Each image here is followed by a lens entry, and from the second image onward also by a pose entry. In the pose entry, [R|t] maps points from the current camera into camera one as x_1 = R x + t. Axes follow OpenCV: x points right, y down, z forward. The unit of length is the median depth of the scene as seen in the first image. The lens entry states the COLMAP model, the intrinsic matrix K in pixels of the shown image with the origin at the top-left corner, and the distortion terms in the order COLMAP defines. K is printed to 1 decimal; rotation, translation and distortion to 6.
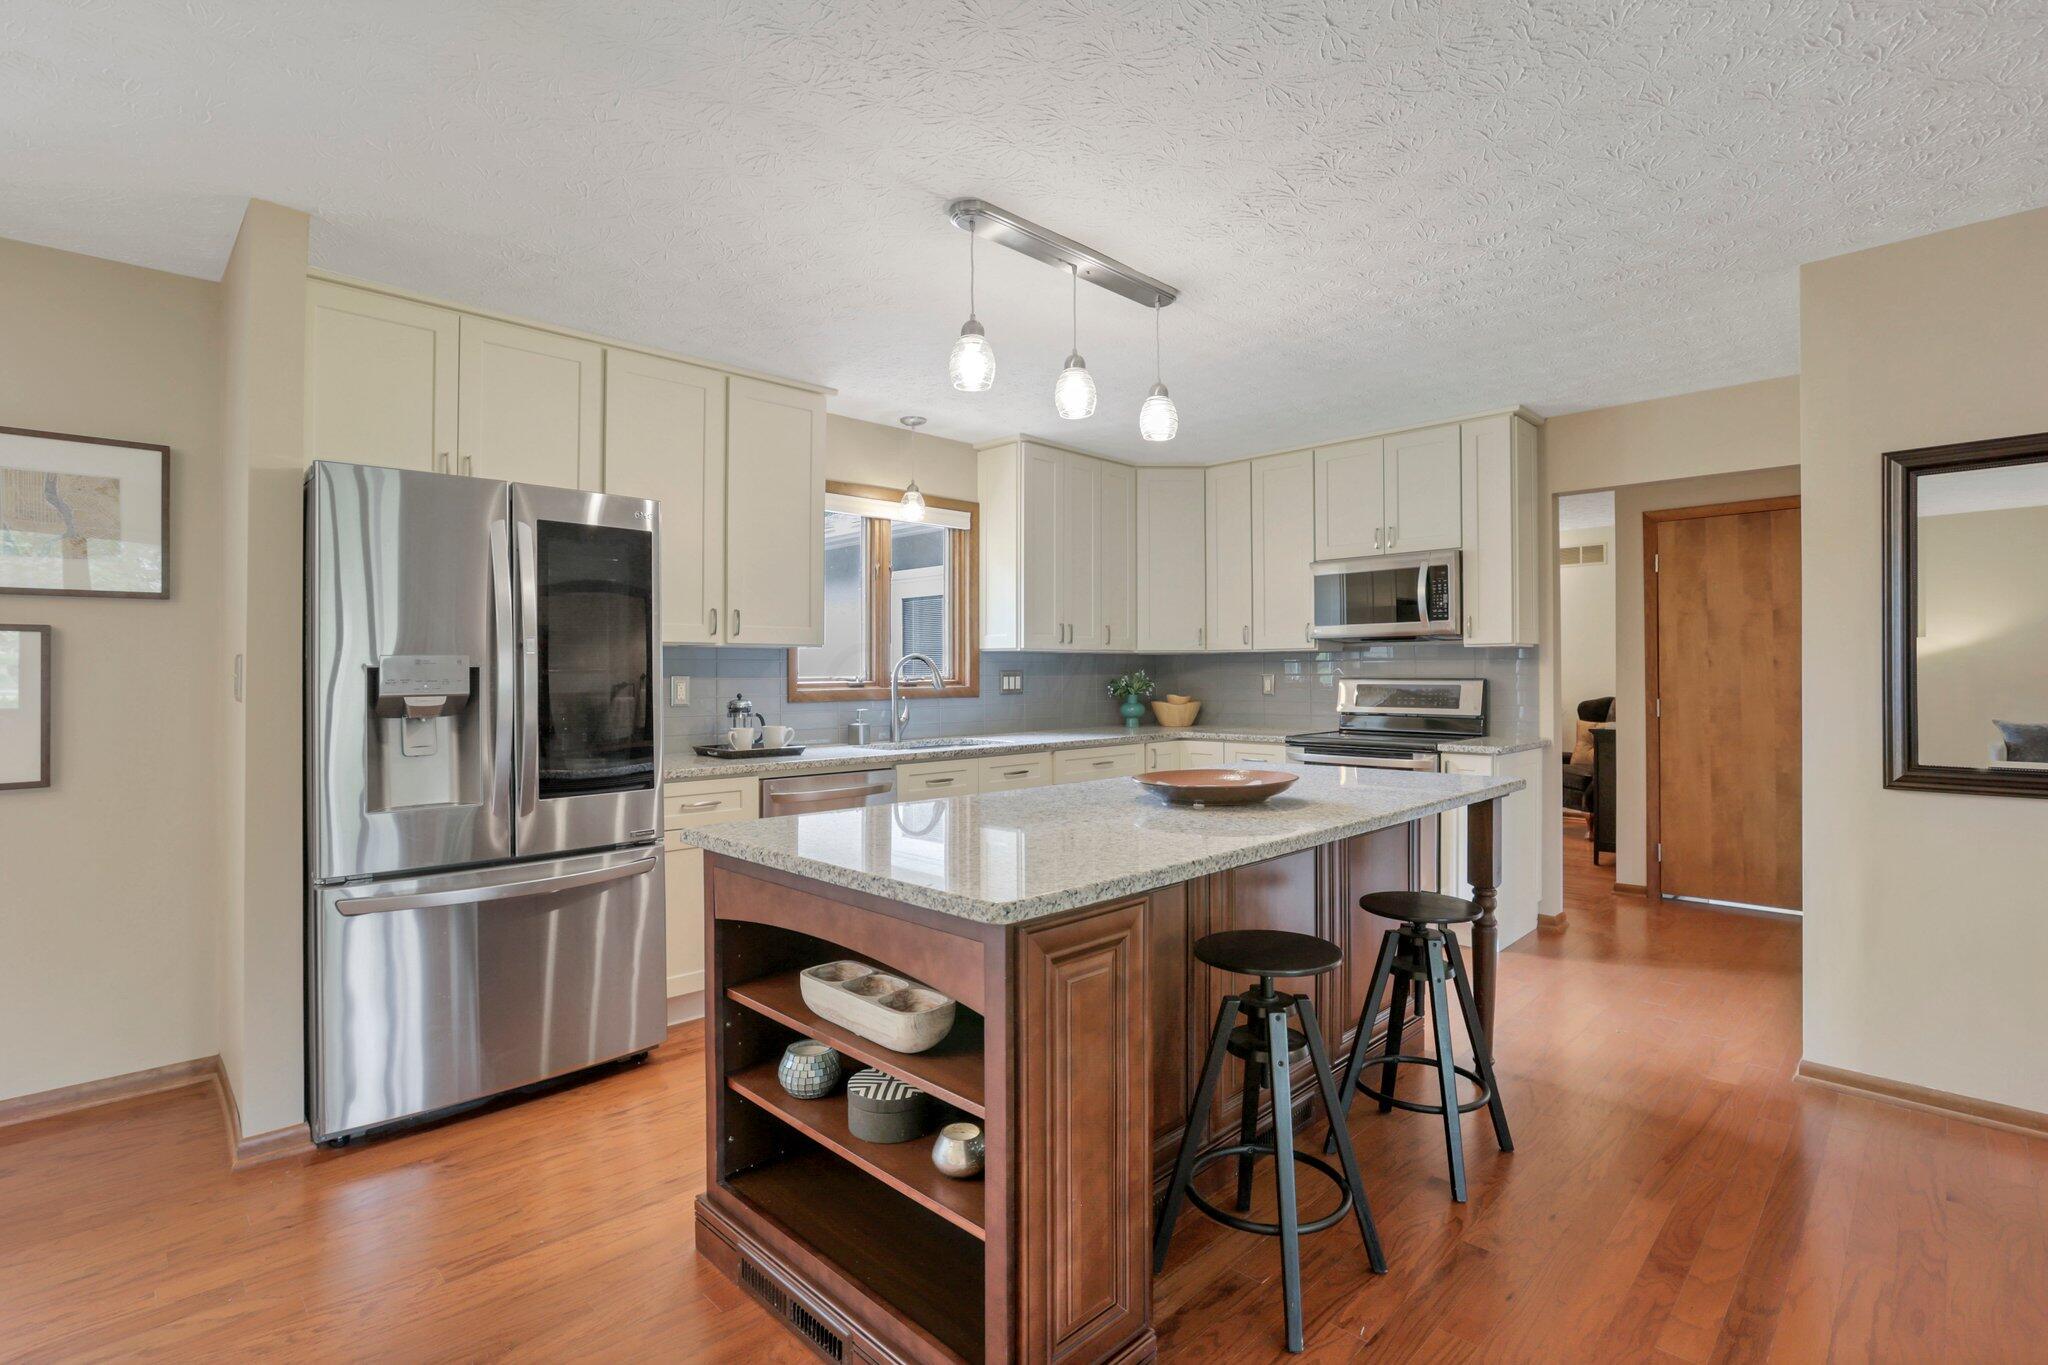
lens RADIAL K [[952.1, 0, 1030.7], [0, 952.1, 671.1], [0, 0, 1]] dist [-0.016704, 0.000337]
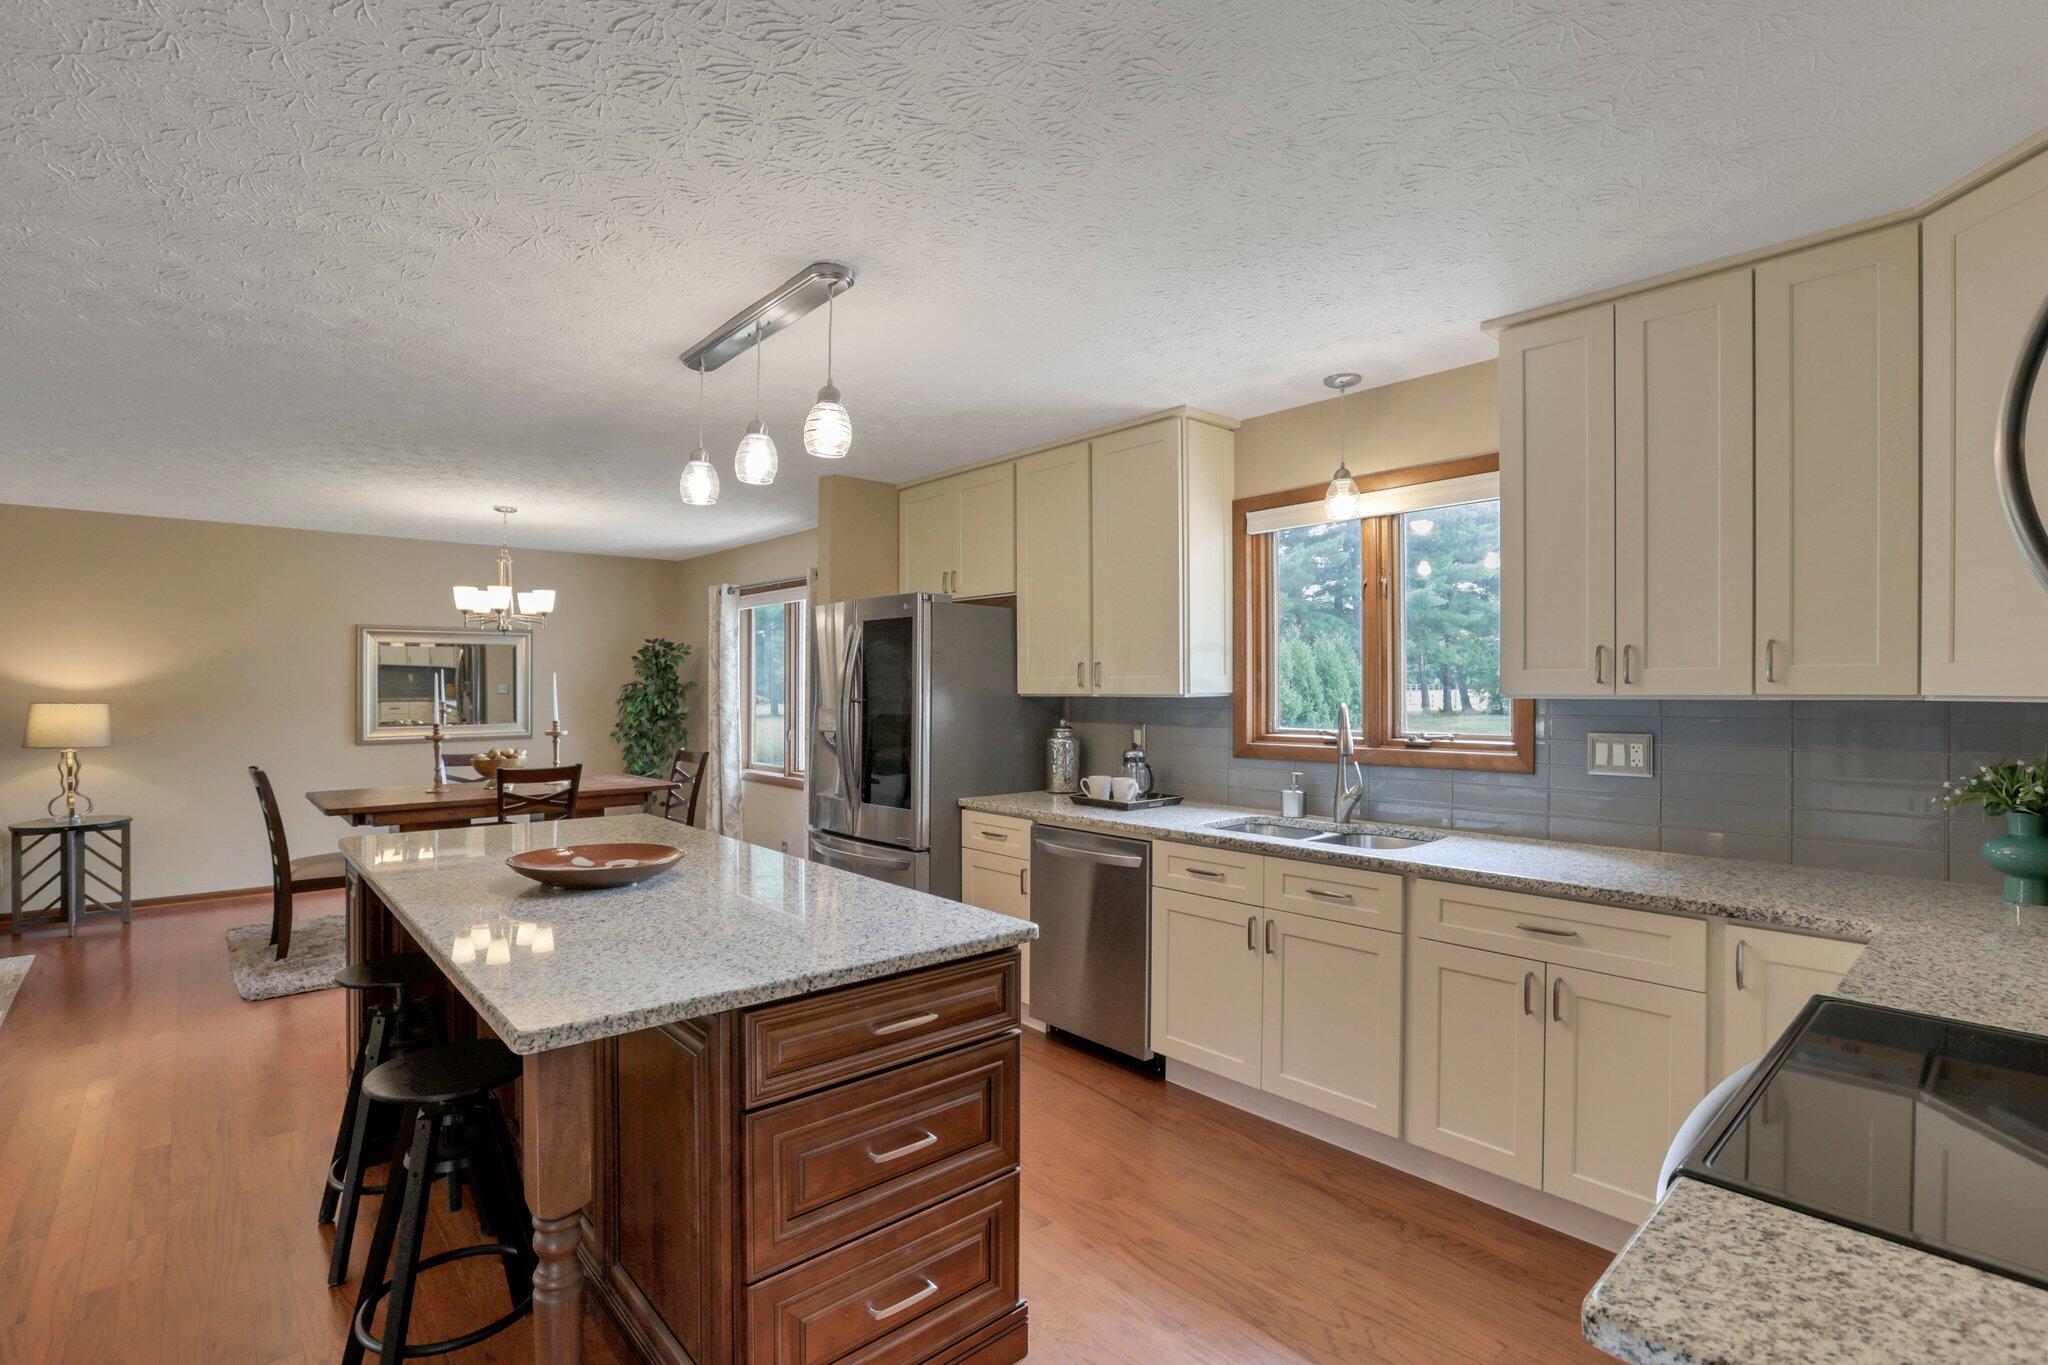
lens RADIAL K [[949.5, 0, 1014.3], [0, 949.5, 690.4], [0, 0, 1]] dist [-0.040632, 0.000469]
pose [[-0.036836, 0.006319, -0.999301, 0.561281], [0.002108, 0.999978, 0.006246, -0.031512], [0.999319, -0.001876, -0.036849, 0.727518]]
